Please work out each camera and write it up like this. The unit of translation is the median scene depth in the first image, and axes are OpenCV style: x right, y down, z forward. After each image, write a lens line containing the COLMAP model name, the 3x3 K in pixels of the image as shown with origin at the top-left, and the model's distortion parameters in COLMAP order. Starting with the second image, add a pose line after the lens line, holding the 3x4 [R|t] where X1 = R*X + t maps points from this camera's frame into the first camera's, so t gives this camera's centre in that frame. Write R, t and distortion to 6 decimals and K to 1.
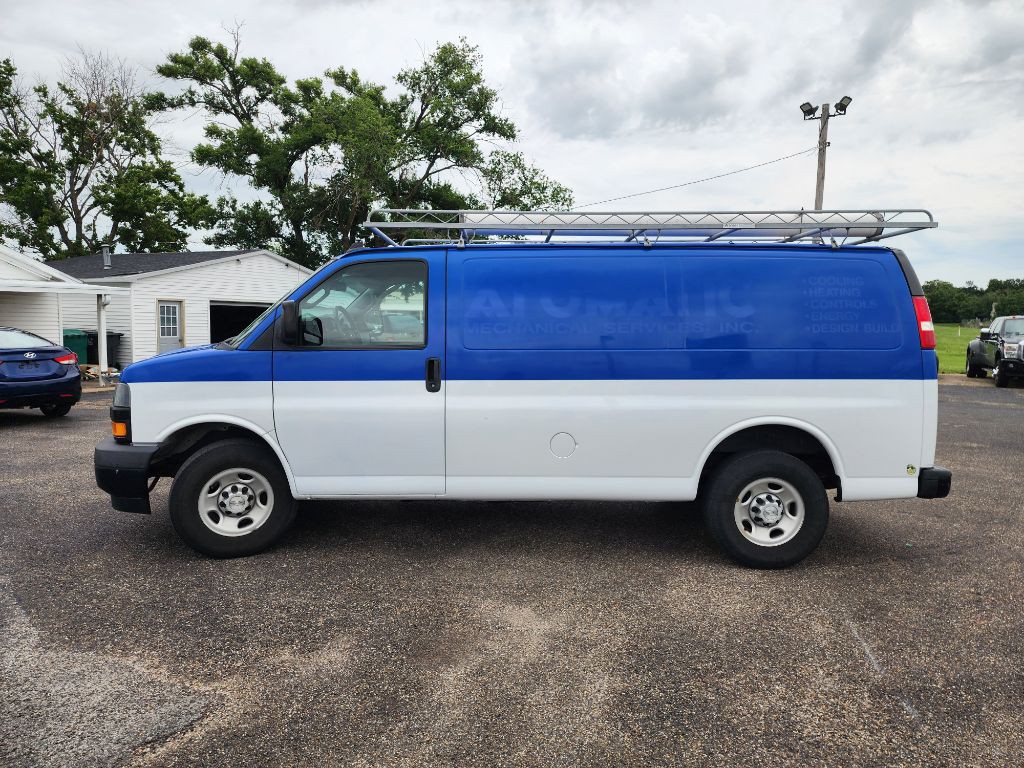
lens RADIAL K [[683.4, 0, 508.4], [0, 683.4, 387.2], [0, 0, 1]] dist [0.066328, -0.054064]
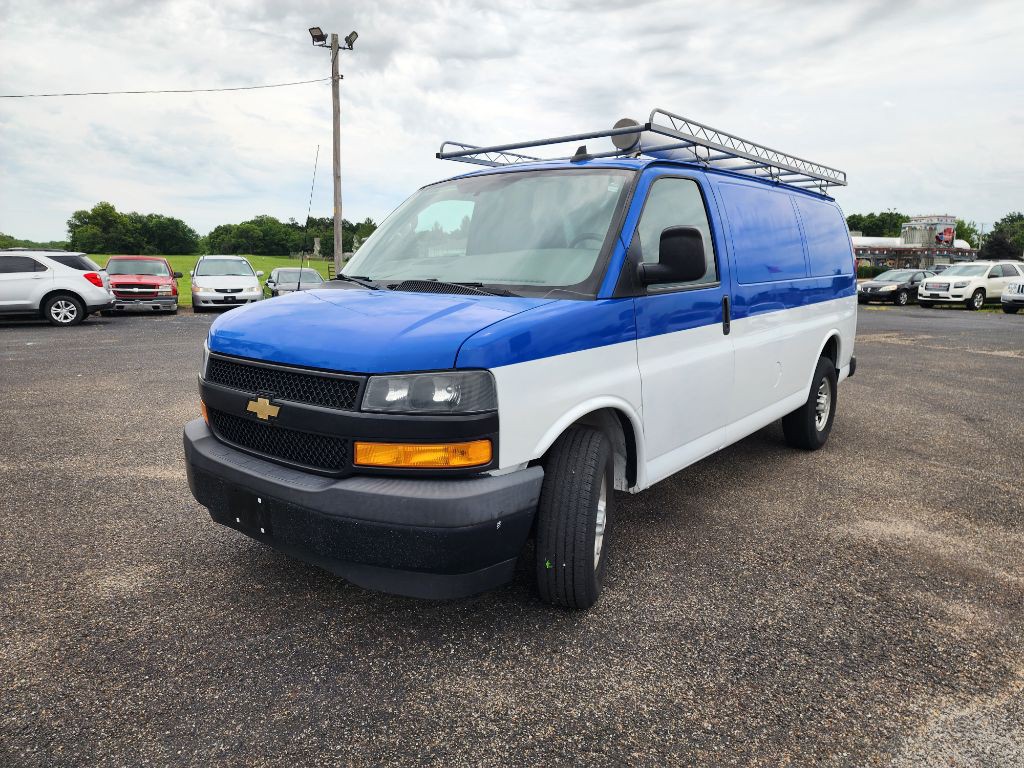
lens RADIAL K [[683.4, 0, 512.9], [0, 683.4, 385.7], [0, 0, 1]] dist [0.066328, -0.054064]
pose [[0.624945, -0.147525, 0.766603, -0.951729], [0.074575, 0.988773, 0.129485, -0.061358], [-0.777099, -0.023751, 0.628930, 0.632070]]
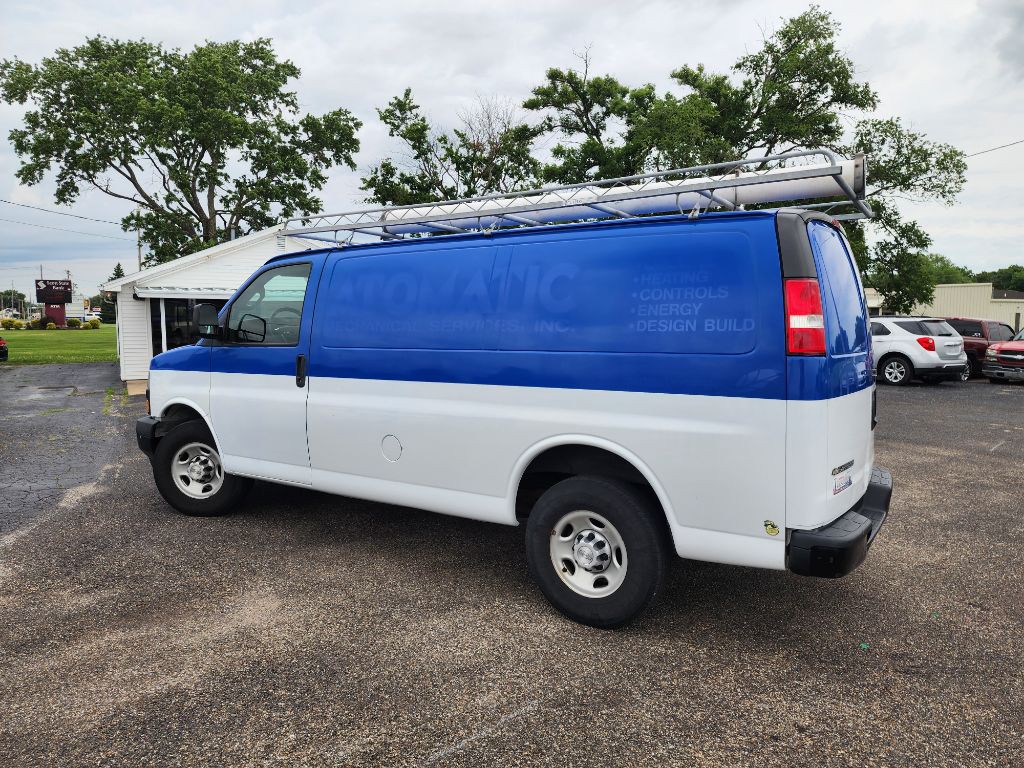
lens RADIAL K [[683.4, 0, 510.9], [0, 683.4, 378.9], [0, 0, 1]] dist [0.066328, -0.054064]
pose [[0.838358, 0.036109, -0.543923, 0.722443], [-0.042628, 0.999091, 0.000624, -0.019619], [0.543451, 0.022663, 0.839135, 0.270923]]
